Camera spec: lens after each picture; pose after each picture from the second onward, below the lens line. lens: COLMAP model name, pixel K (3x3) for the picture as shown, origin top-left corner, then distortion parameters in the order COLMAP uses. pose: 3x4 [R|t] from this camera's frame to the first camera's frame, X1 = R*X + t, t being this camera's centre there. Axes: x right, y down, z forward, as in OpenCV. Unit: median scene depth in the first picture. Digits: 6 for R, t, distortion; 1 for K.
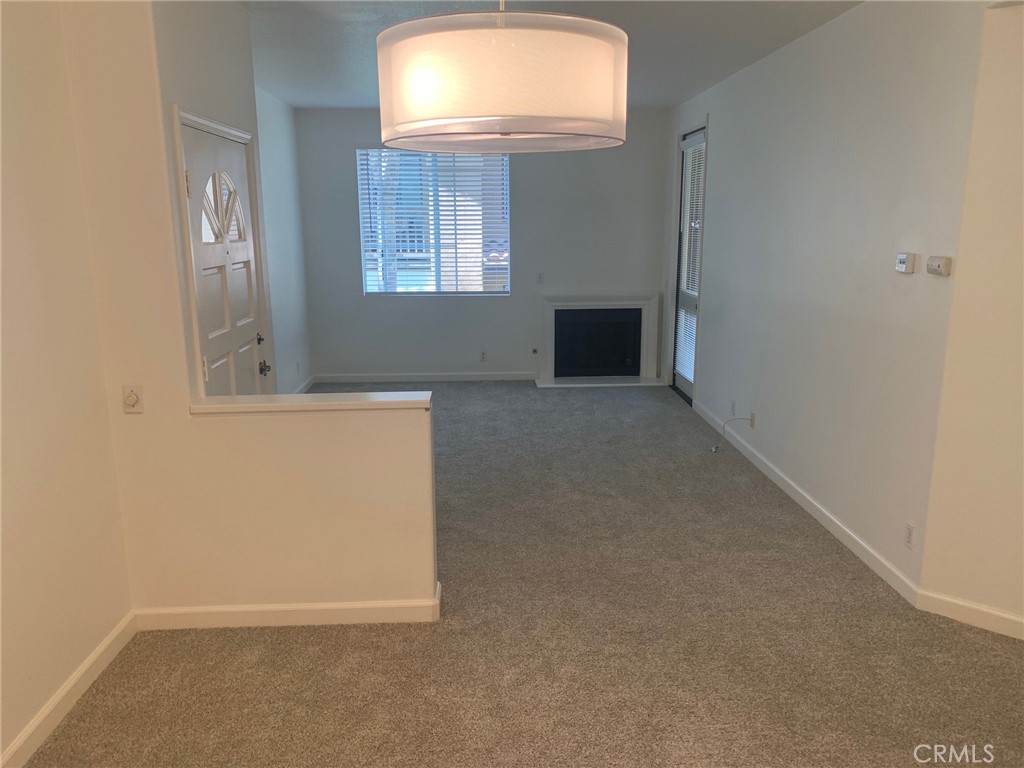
lens RADIAL K [[788.3, 0, 516.6], [0, 788.3, 388.6], [0, 0, 1]] dist [0.037230, -0.037814]
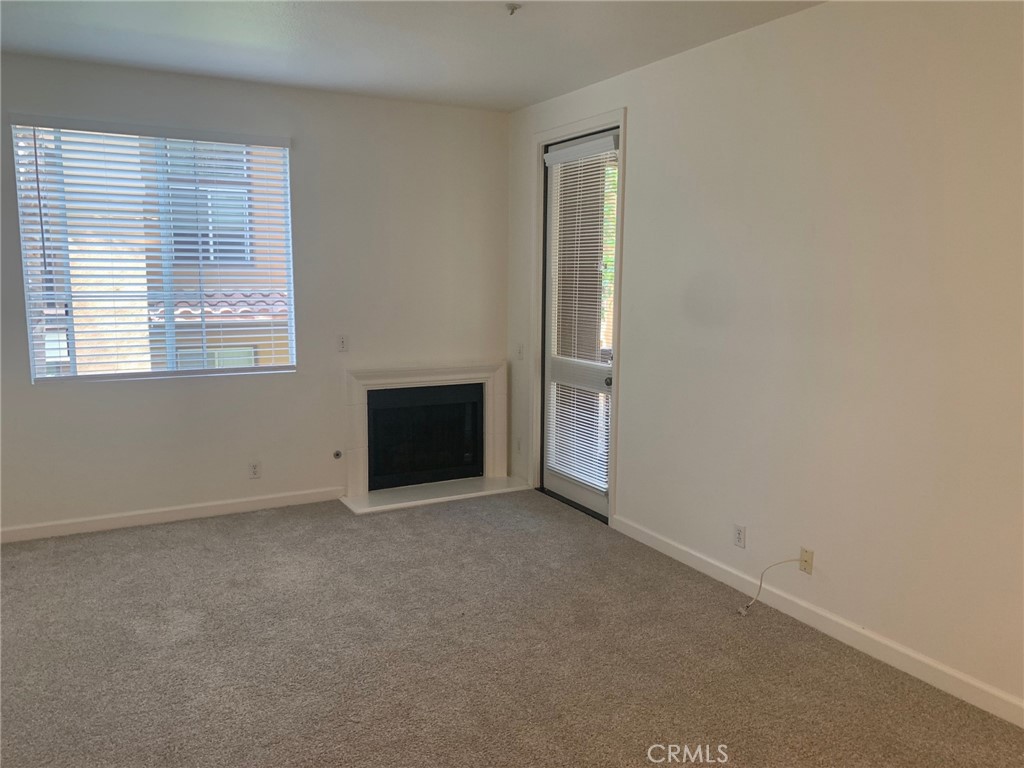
lens RADIAL K [[788.3, 0, 506.9], [0, 788.3, 384.7], [0, 0, 1]] dist [0.037230, -0.037814]
pose [[0.900047, -0.049667, 0.432954, -0.142469], [0.080098, 0.995413, -0.052320, -0.064936], [-0.428369, 0.081769, 0.899896, 0.372077]]
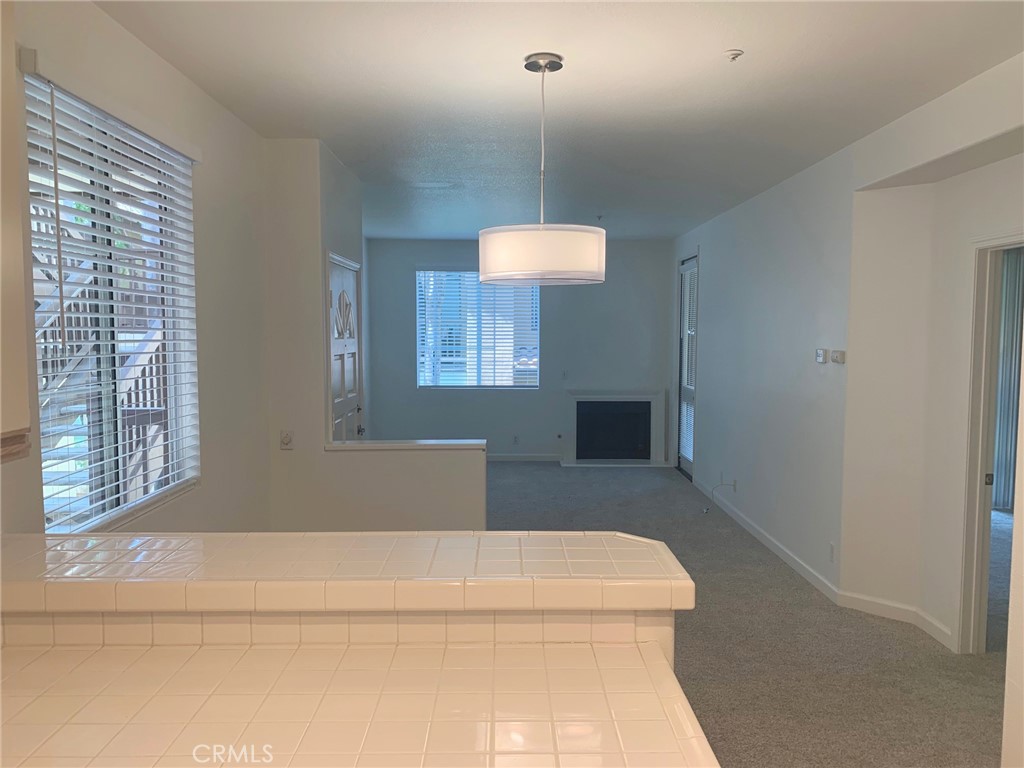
lens RADIAL K [[788.3, 0, 506.5], [0, 788.3, 383.8], [0, 0, 1]] dist [0.037230, -0.037814]
pose [[0.998842, 0.010274, -0.046995, -0.001757], [-0.016886, 0.989645, -0.142538, 0.047065], [0.045044, 0.143167, 0.988673, -0.191726]]
